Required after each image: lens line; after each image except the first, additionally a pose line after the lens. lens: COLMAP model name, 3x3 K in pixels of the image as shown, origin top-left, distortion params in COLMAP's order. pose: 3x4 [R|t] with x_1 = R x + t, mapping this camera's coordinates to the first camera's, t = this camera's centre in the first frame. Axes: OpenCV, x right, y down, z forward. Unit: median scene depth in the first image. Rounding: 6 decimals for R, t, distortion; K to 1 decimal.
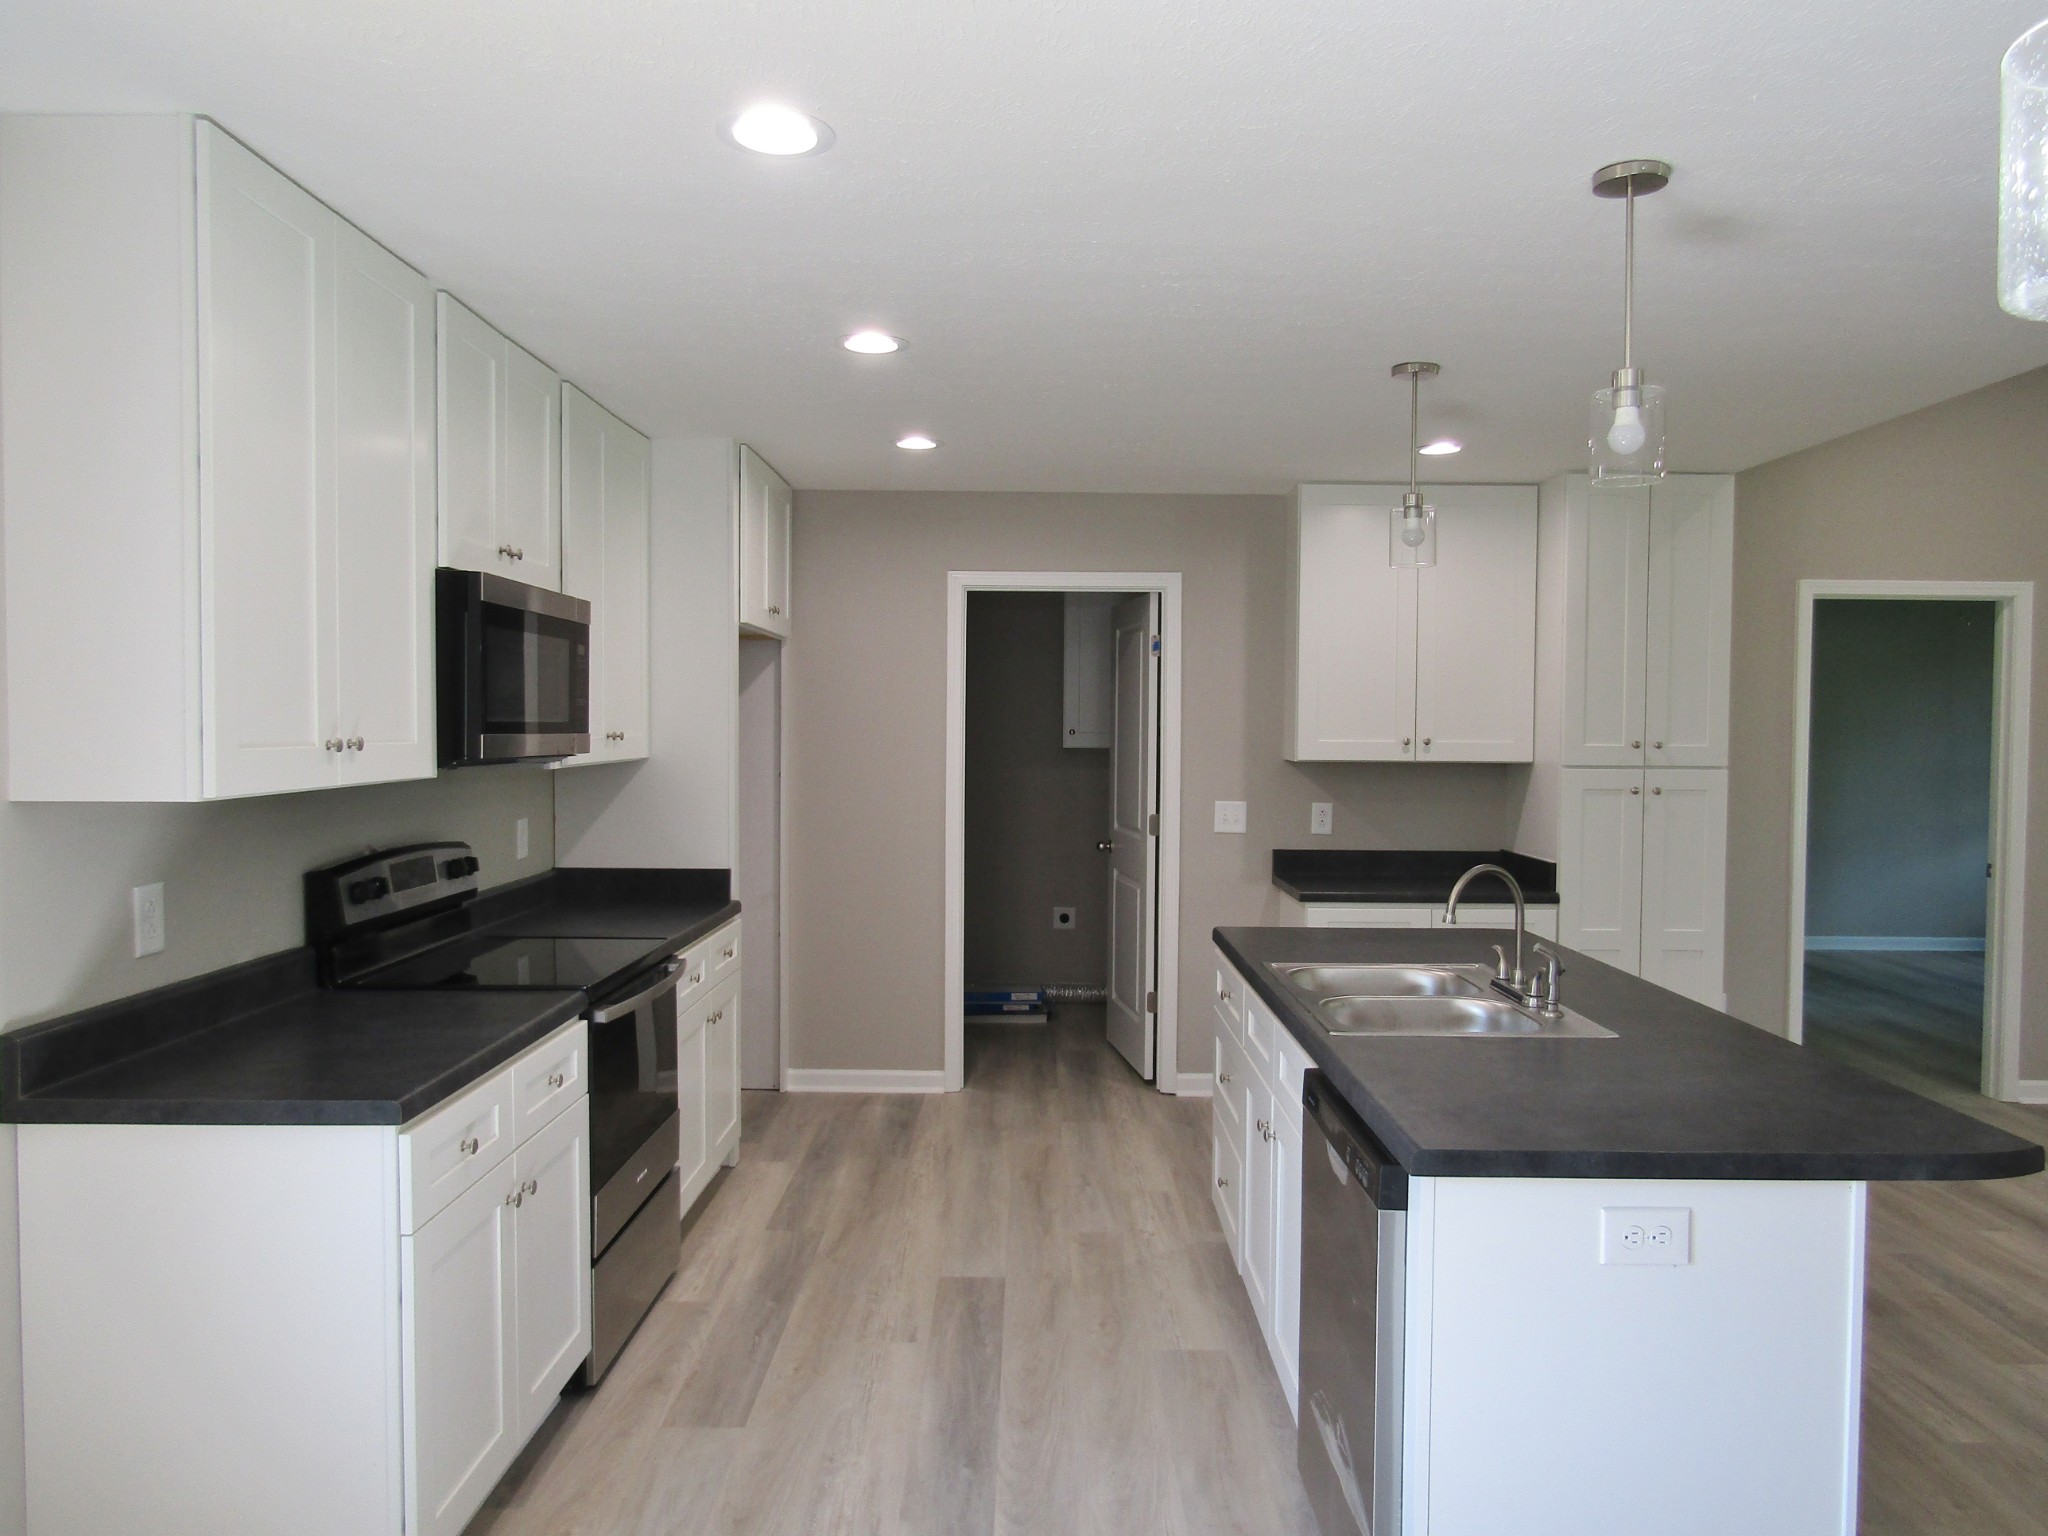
lens RADIAL K [[1459.6, 0, 1019.6], [0, 1459.6, 774.6], [0, 0, 1]] dist [-0.022200, 0.000858]
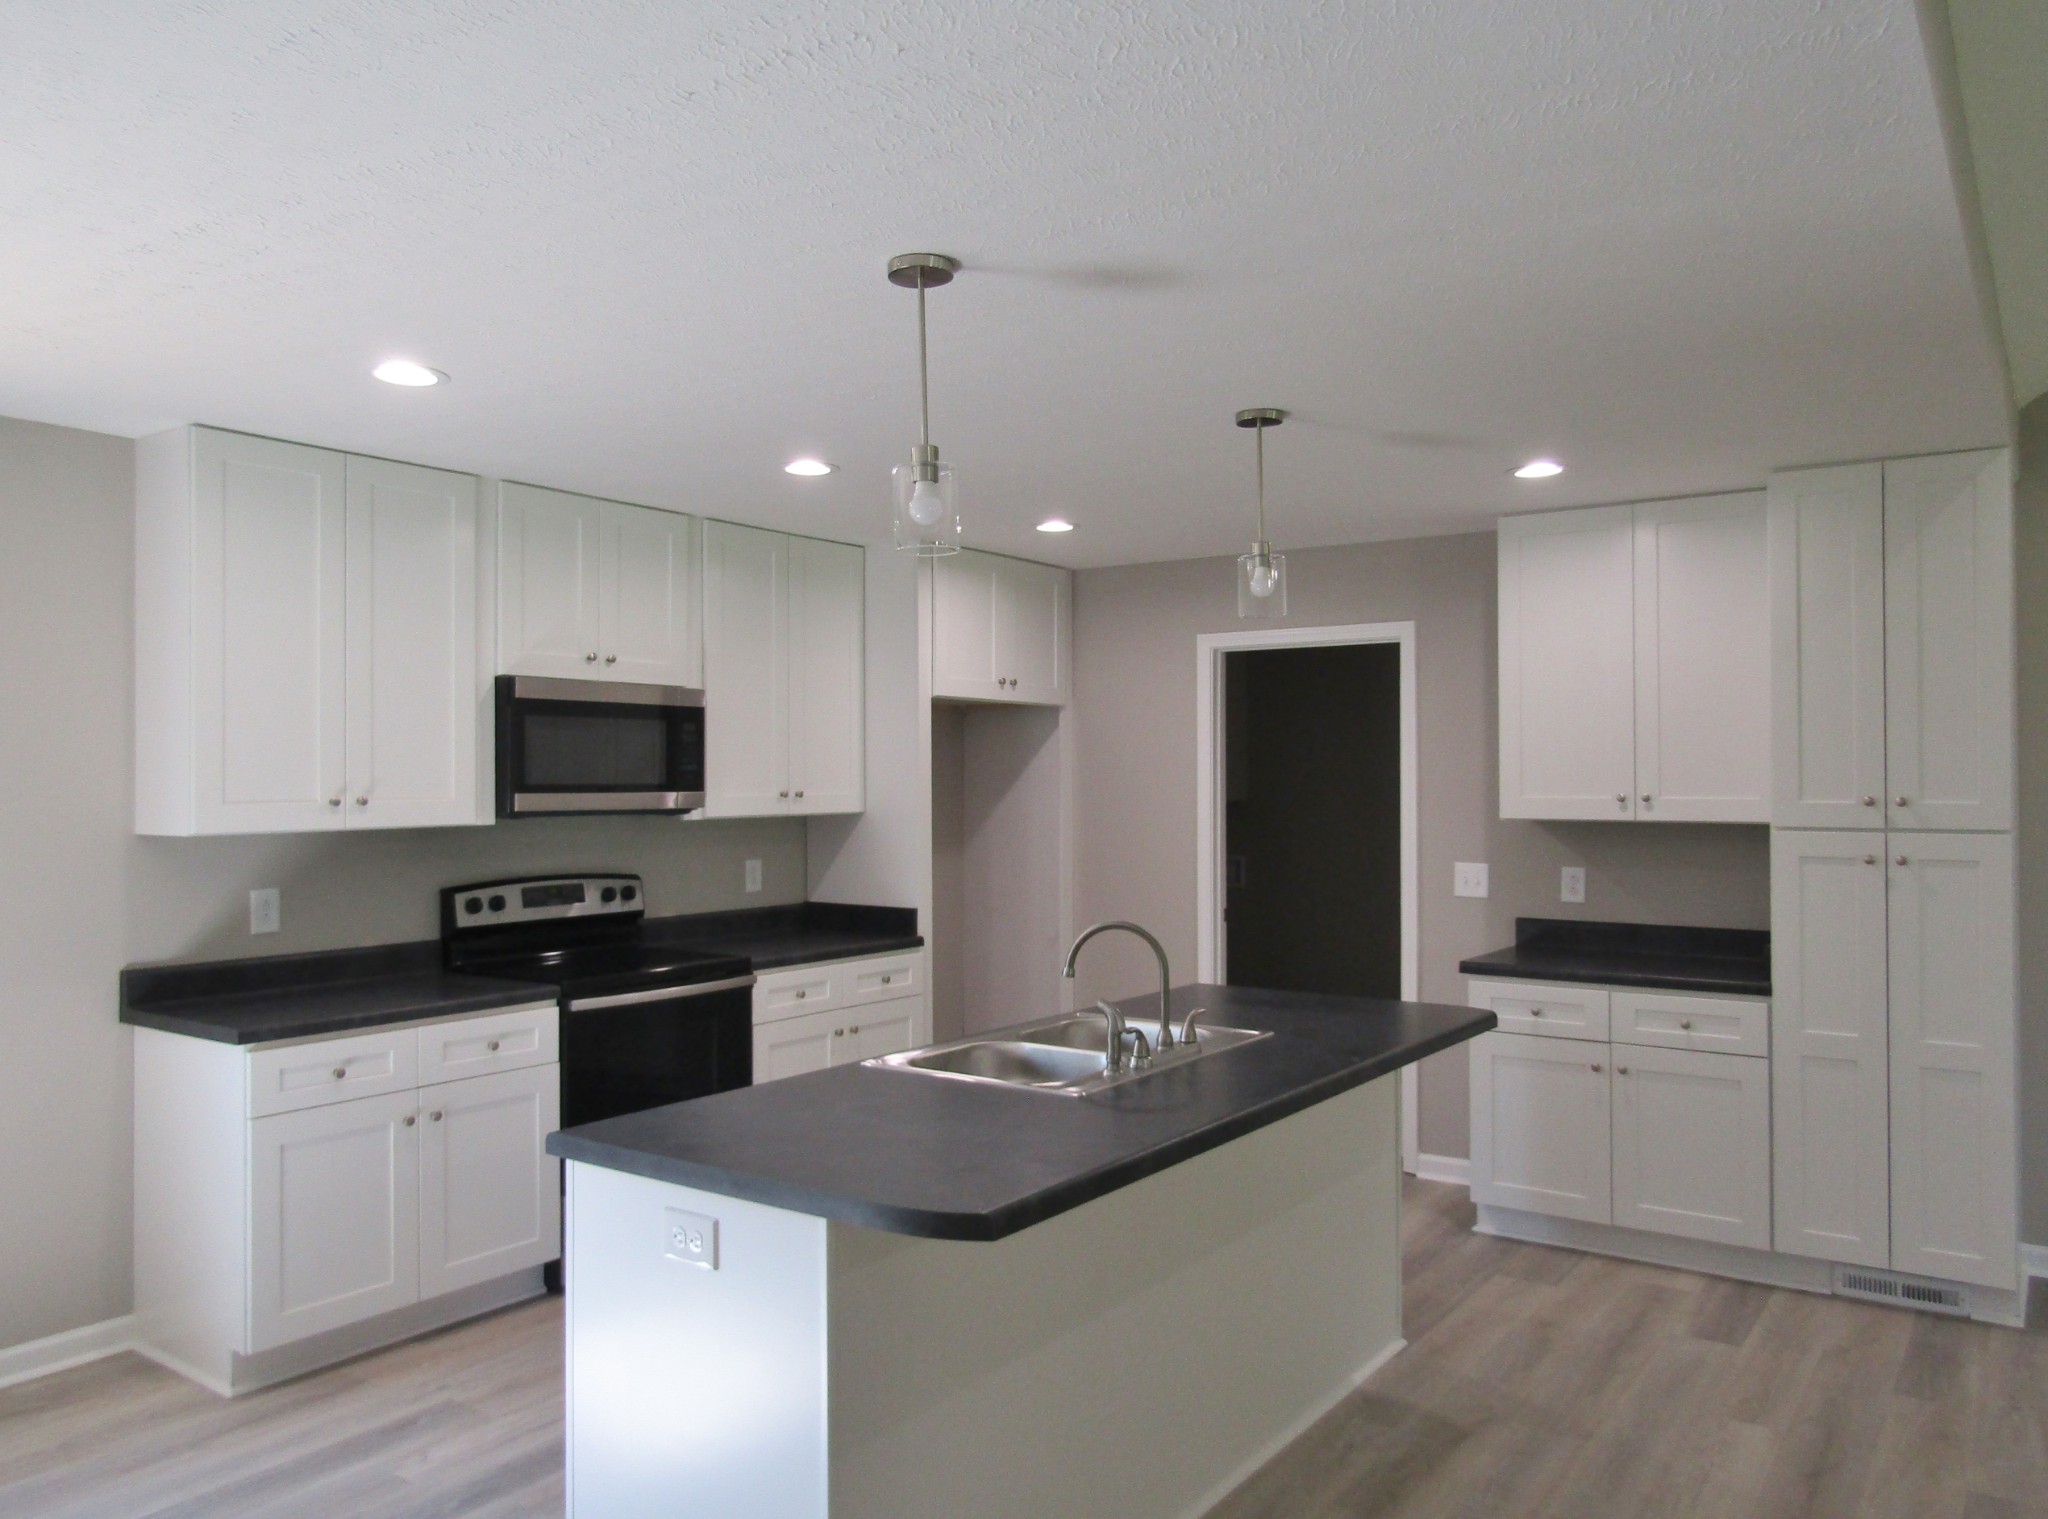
lens RADIAL K [[1459.6, 0, 978.5], [0, 1459.6, 772.1], [0, 0, 1]] dist [-0.022200, 0.000858]
pose [[0.814240, -0.011267, -0.580419, 0.485104], [-0.012205, 0.999258, -0.036519, -0.001980], [0.580400, 0.036820, 0.813499, 0.075280]]
